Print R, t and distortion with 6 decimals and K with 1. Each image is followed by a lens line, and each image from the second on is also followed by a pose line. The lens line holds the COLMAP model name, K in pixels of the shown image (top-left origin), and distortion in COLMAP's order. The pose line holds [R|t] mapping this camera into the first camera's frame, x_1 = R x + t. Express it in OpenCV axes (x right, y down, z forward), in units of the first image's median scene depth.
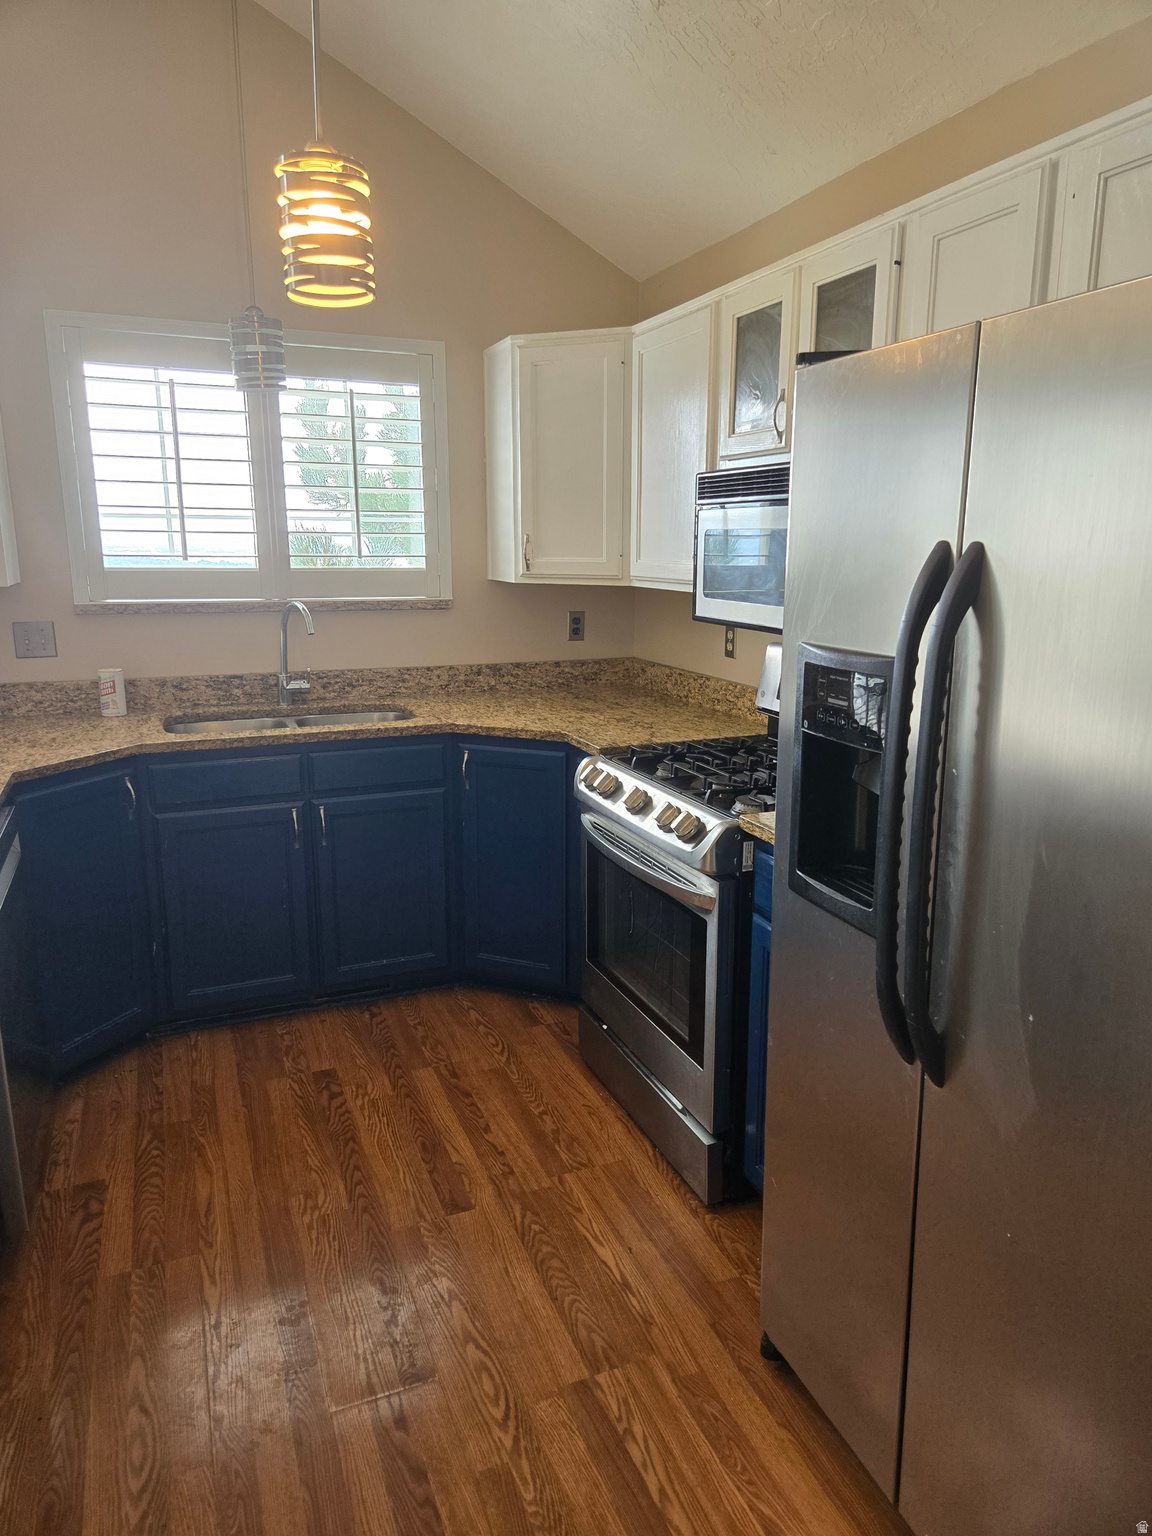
lens RADIAL K [[1032.5, 0, 584.4], [0, 1032.5, 761.4], [0, 0, 1]] dist [0.080838, -0.061581]
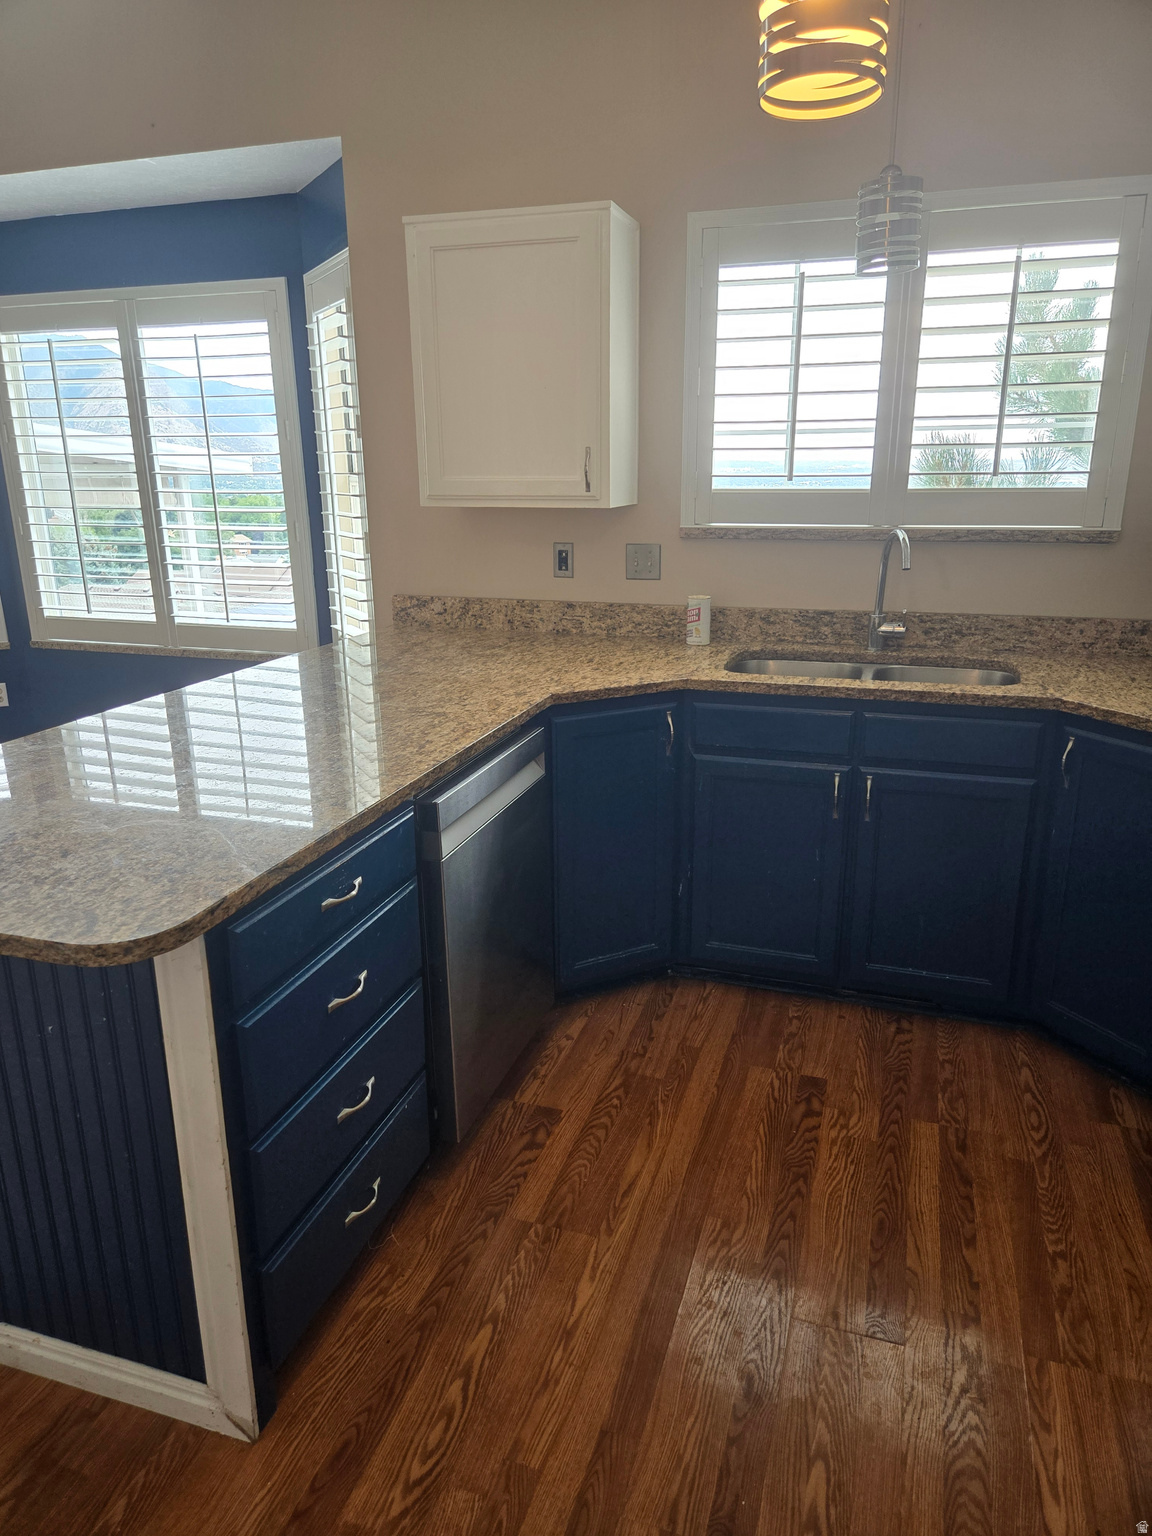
lens RADIAL K [[1032.5, 0, 574.4], [0, 1032.5, 758.8], [0, 0, 1]] dist [0.080838, -0.061581]
pose [[0.765317, 0.171696, -0.620331, 0.085392], [-0.127604, 0.985109, 0.115231, -0.037397], [0.630878, -0.009031, 0.775829, 0.191958]]
